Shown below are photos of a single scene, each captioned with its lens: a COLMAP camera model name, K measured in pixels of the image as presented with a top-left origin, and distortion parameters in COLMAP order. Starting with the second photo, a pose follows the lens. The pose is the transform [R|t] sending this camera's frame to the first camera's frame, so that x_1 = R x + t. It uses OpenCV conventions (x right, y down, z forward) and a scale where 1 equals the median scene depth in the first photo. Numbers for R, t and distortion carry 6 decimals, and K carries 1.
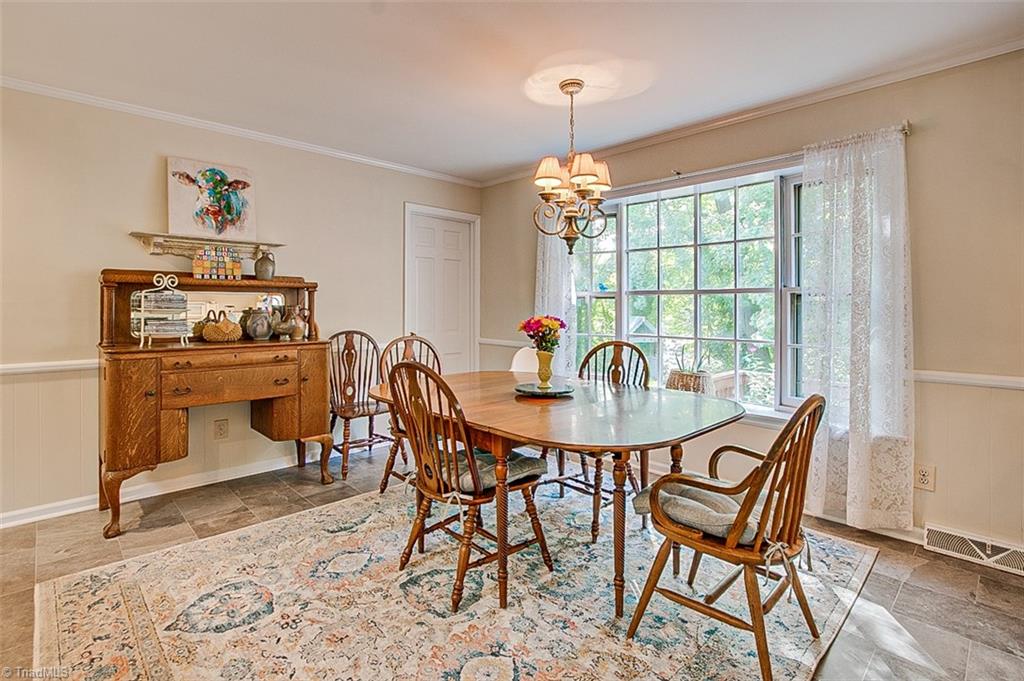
lens RADIAL K [[477.8, 0, 536.5], [0, 477.8, 305.2], [0, 0, 1]] dist [-0.003559, 0.000452]
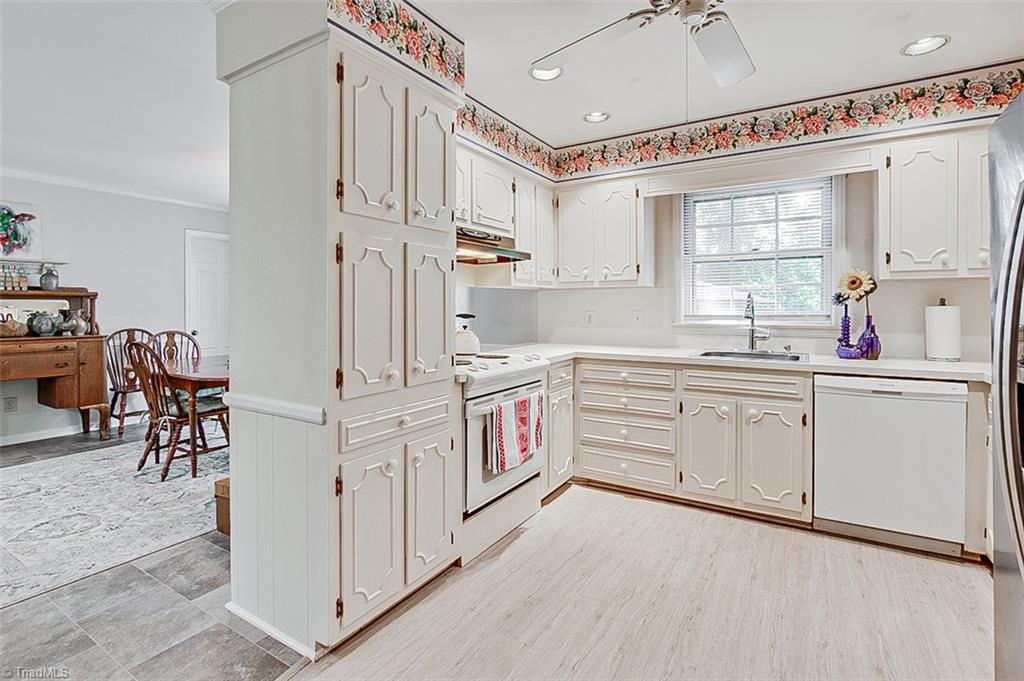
lens RADIAL K [[477.8, 0, 532.0], [0, 477.8, 309.7], [0, 0, 1]] dist [-0.003559, 0.000452]
pose [[0.974229, -0.002336, 0.225549, 0.442155], [0.001245, 0.999987, 0.004982, -0.003739], [-0.225557, -0.004572, 0.974219, -0.596041]]
